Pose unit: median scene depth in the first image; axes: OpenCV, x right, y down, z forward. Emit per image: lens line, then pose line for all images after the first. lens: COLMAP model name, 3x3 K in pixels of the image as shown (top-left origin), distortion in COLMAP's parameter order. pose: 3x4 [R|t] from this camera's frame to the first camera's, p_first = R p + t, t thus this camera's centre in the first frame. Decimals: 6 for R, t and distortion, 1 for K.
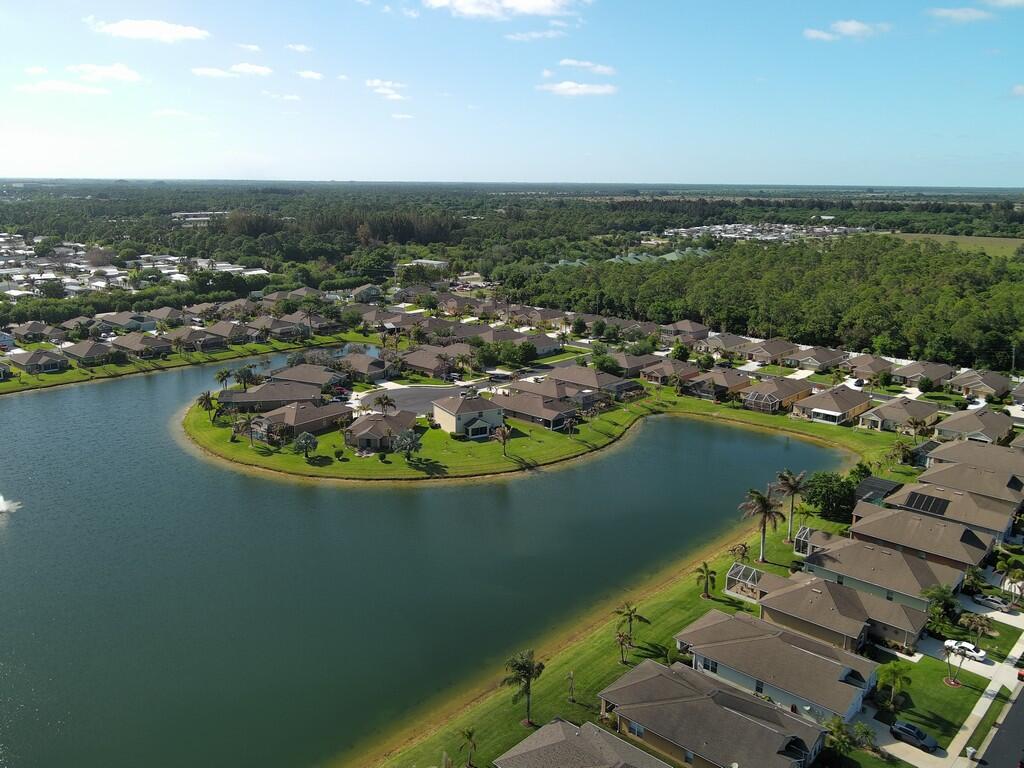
lens RADIAL K [[833.7, 0, 511.2], [0, 833.7, 408.8], [0, 0, 1]] dist [0.003404, -0.012426]
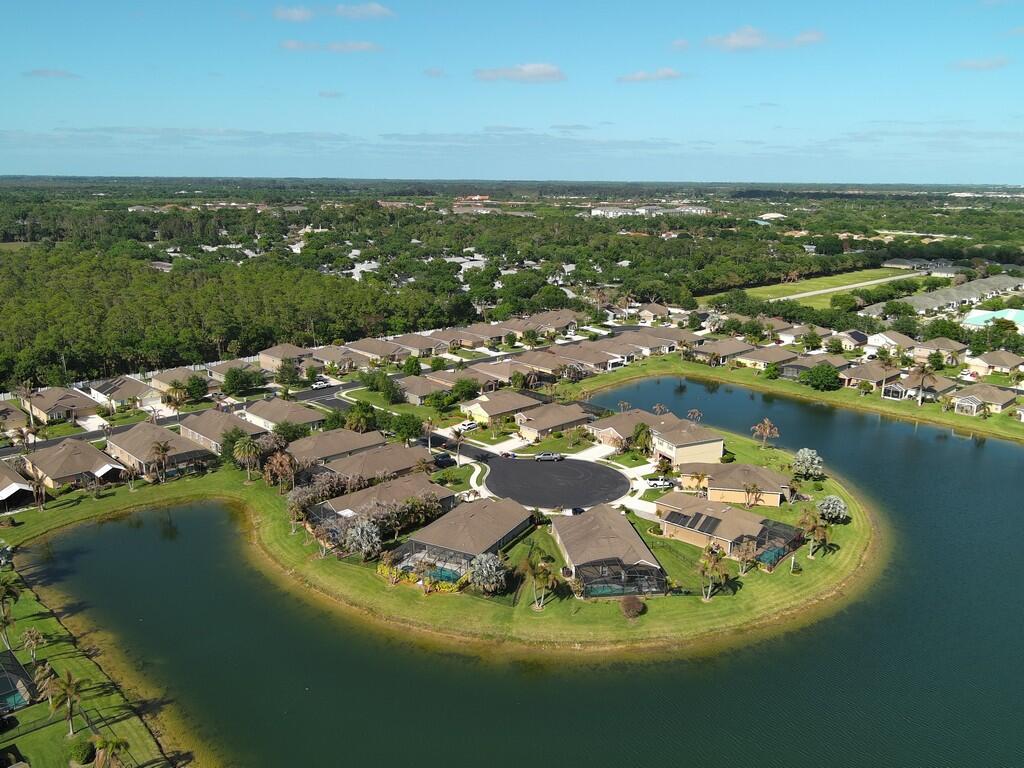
lens RADIAL K [[833.7, 0, 511.2], [0, 833.7, 408.8], [0, 0, 1]] dist [0.003404, -0.012426]
pose [[0.060501, -0.275853, 0.959294, -0.743005], [0.257156, 0.932921, 0.252051, -0.243545], [-0.964474, 0.231439, 0.127380, 0.834296]]
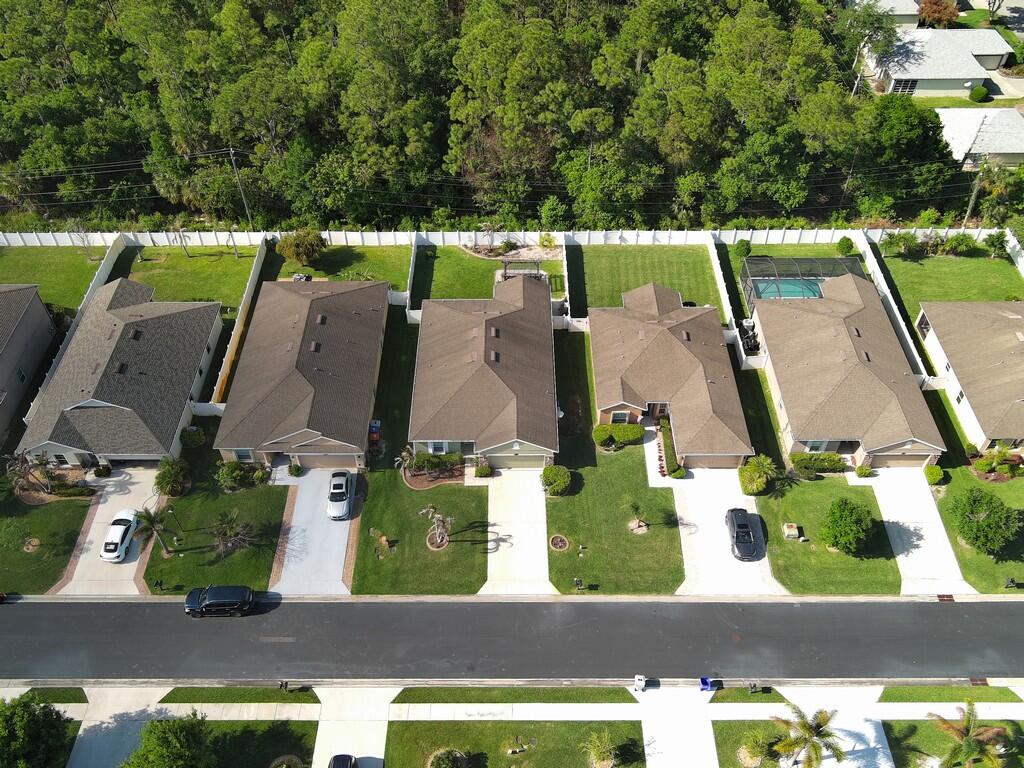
lens RADIAL K [[860.8, 0, 512.0], [0, 860.8, 384.0], [0, 0, 1]] dist [0.003697, -0.010416]
pose [[0.733706, -0.502117, 0.457771, 0.253523], [0.188812, 0.797853, 0.572521, -0.243983], [-0.652706, -0.333630, 0.680195, 0.863281]]
